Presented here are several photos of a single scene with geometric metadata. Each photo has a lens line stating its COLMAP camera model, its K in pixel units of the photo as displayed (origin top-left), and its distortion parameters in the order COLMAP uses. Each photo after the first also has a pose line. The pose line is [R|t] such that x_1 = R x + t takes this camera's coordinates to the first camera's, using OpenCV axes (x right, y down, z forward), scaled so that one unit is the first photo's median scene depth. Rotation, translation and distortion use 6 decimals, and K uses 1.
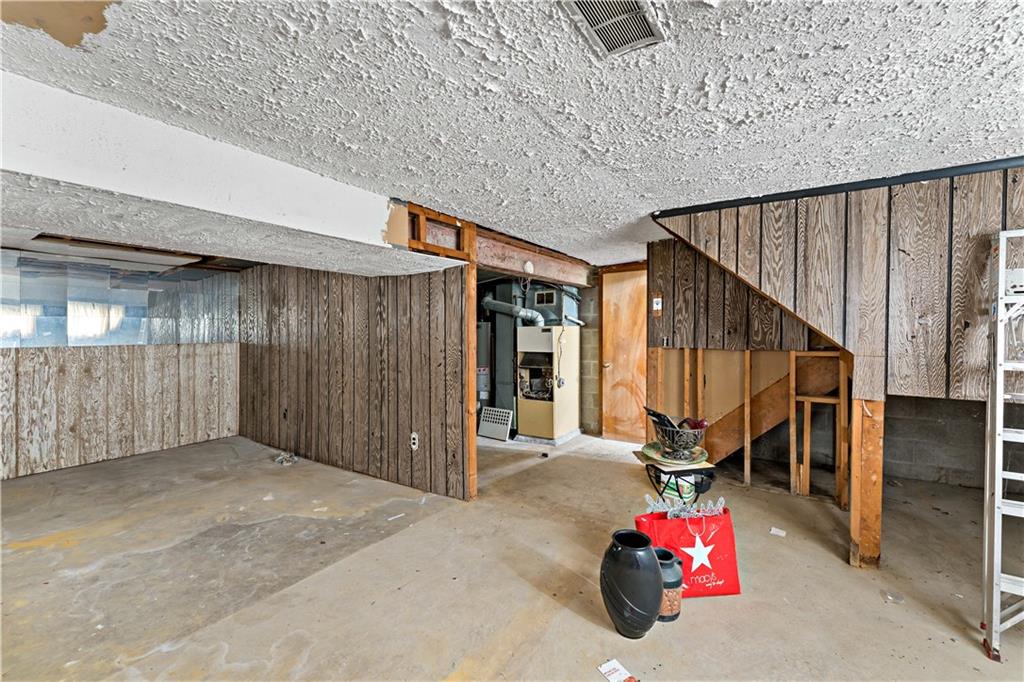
lens RADIAL K [[415.2, 0, 509.1], [0, 415.2, 327.3], [0, 0, 1]] dist [0.000184, 0.000680]
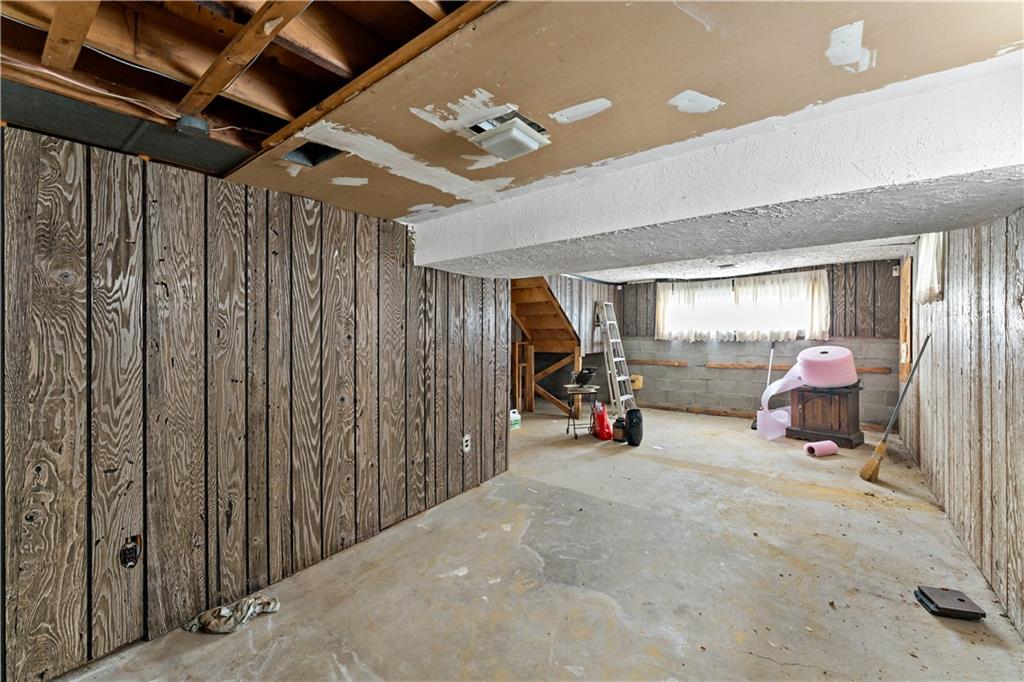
lens RADIAL K [[415.2, 0, 511.7], [0, 415.2, 336.2], [0, 0, 1]] dist [0.000184, 0.000680]
pose [[0.055745, -0.009340, 0.998401, -1.213945], [0.003751, 0.999951, 0.009145, 0.008644], [-0.998438, 0.003235, 0.055777, 0.836393]]
